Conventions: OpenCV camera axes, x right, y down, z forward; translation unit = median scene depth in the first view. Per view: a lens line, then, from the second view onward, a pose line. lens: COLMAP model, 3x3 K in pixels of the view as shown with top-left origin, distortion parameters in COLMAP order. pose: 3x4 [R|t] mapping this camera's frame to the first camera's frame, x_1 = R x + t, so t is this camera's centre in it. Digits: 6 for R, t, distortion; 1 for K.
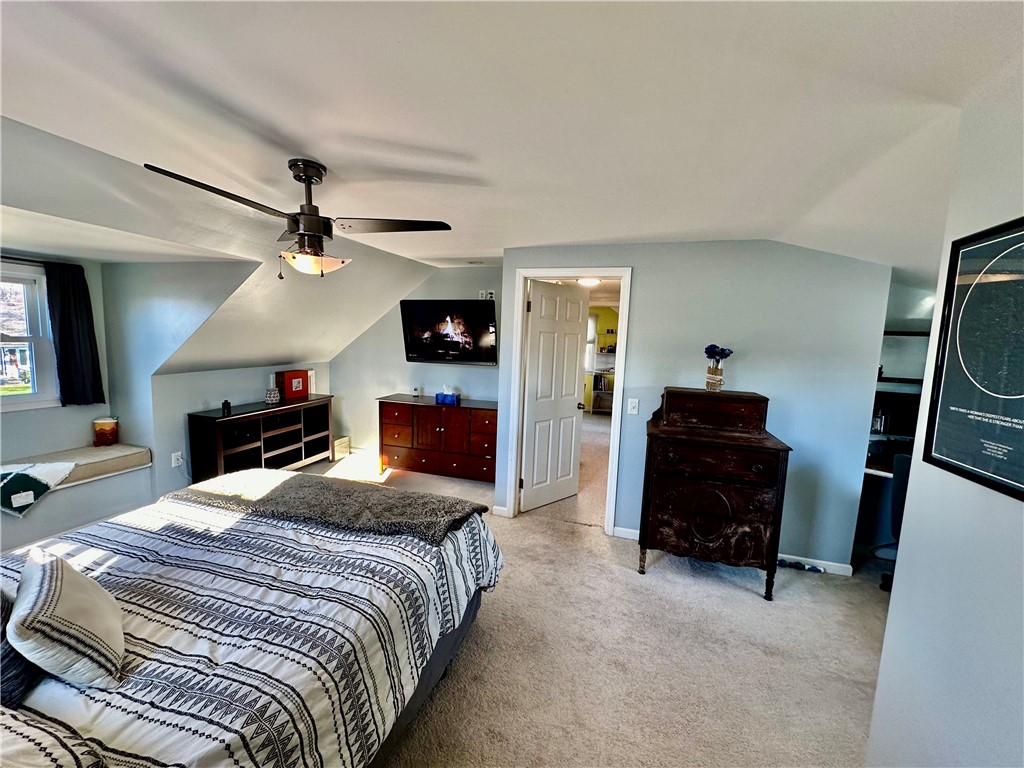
lens RADIAL K [[409.0, 0, 512.0], [0, 409.0, 384.0], [0, 0, 1]] dist [-0.001385, 0.000548]
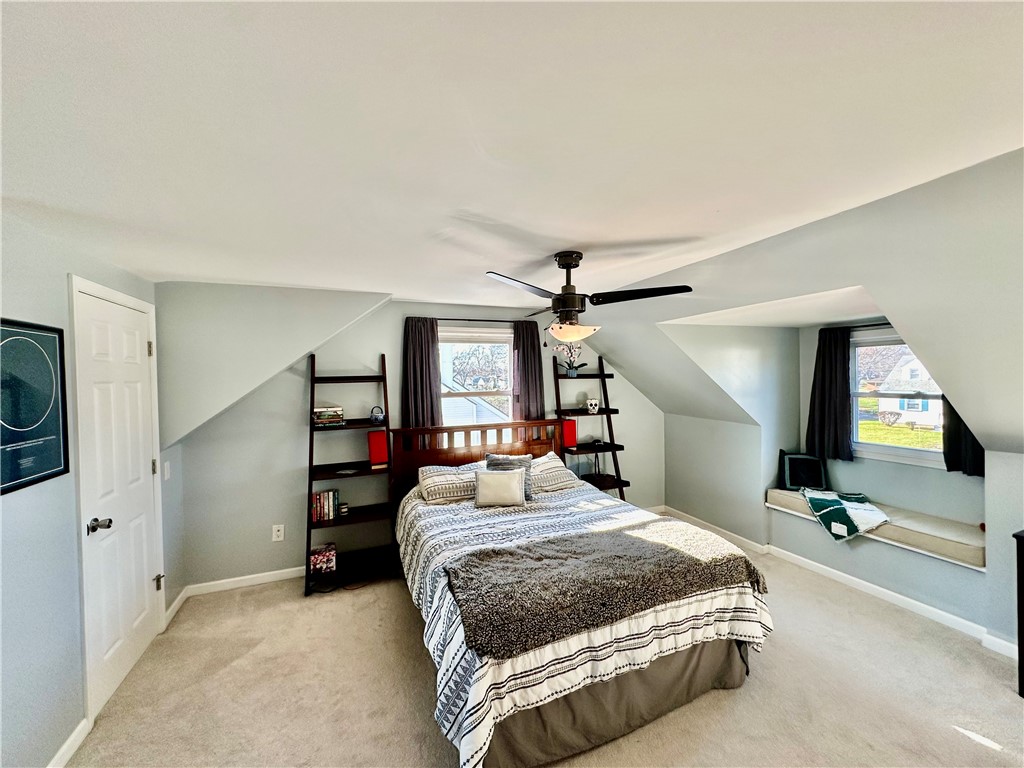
lens RADIAL K [[409.0, 0, 512.0], [0, 409.0, 384.0], [0, 0, 1]] dist [-0.001385, 0.000548]
pose [[-0.774473, -0.006433, -0.632574, 0.211147], [-0.070328, 0.994625, 0.075990, -0.119896], [0.628685, 0.103340, -0.770763, 0.976011]]
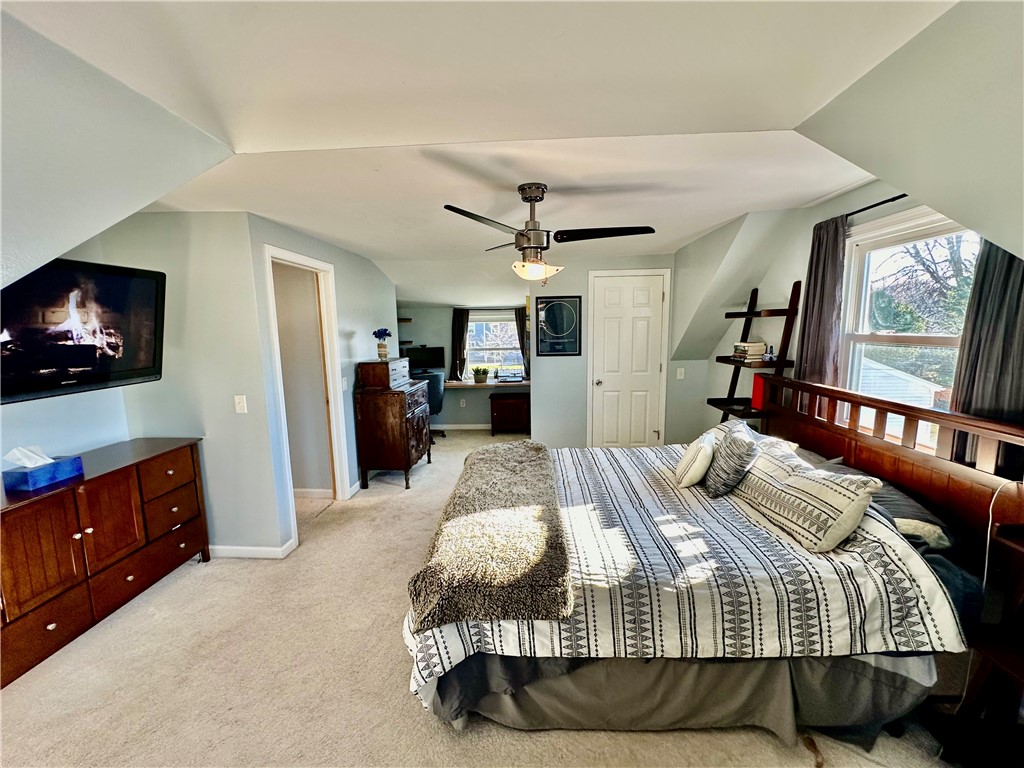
lens RADIAL K [[409.0, 0, 512.0], [0, 409.0, 384.0], [0, 0, 1]] dist [-0.001385, 0.000548]
pose [[-0.253984, -0.165576, 0.952931, -0.877219], [0.110125, 0.973881, 0.198568, -0.117570], [-0.960919, 0.155374, -0.229116, 0.732843]]
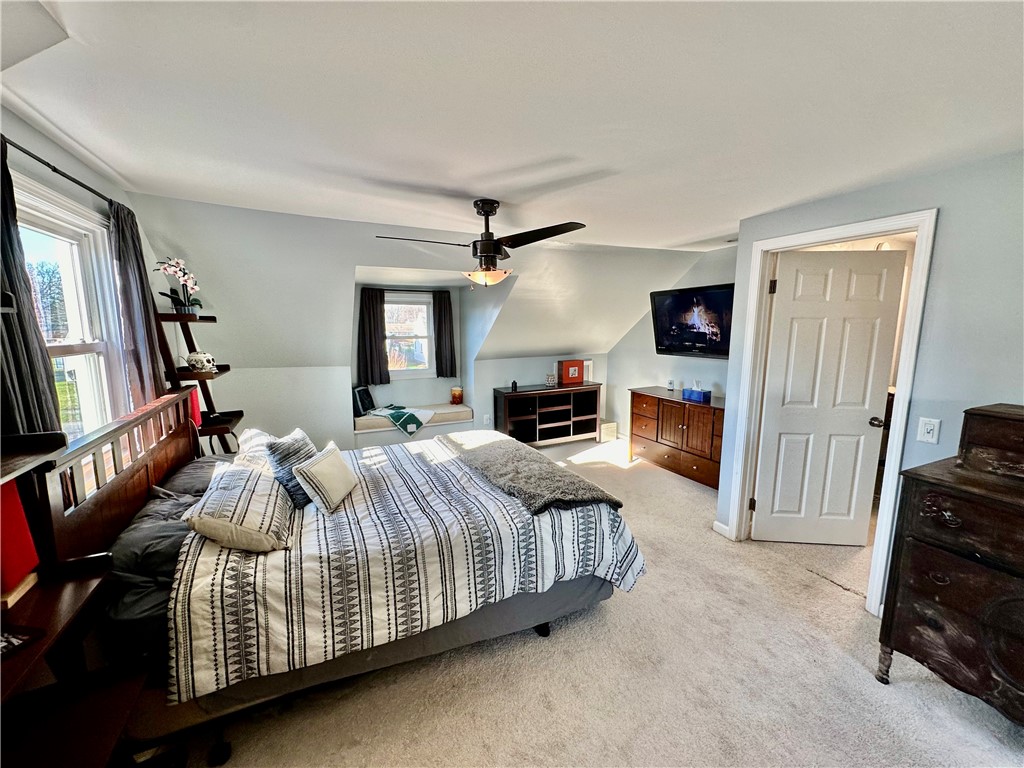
lens RADIAL K [[409.0, 0, 512.0], [0, 409.0, 384.0], [0, 0, 1]] dist [-0.001385, 0.000548]
pose [[0.675312, 0.069550, -0.734245, 0.294038], [-0.056017, 0.997505, 0.042966, -0.006583], [0.735402, 0.012115, 0.677523, 0.090647]]
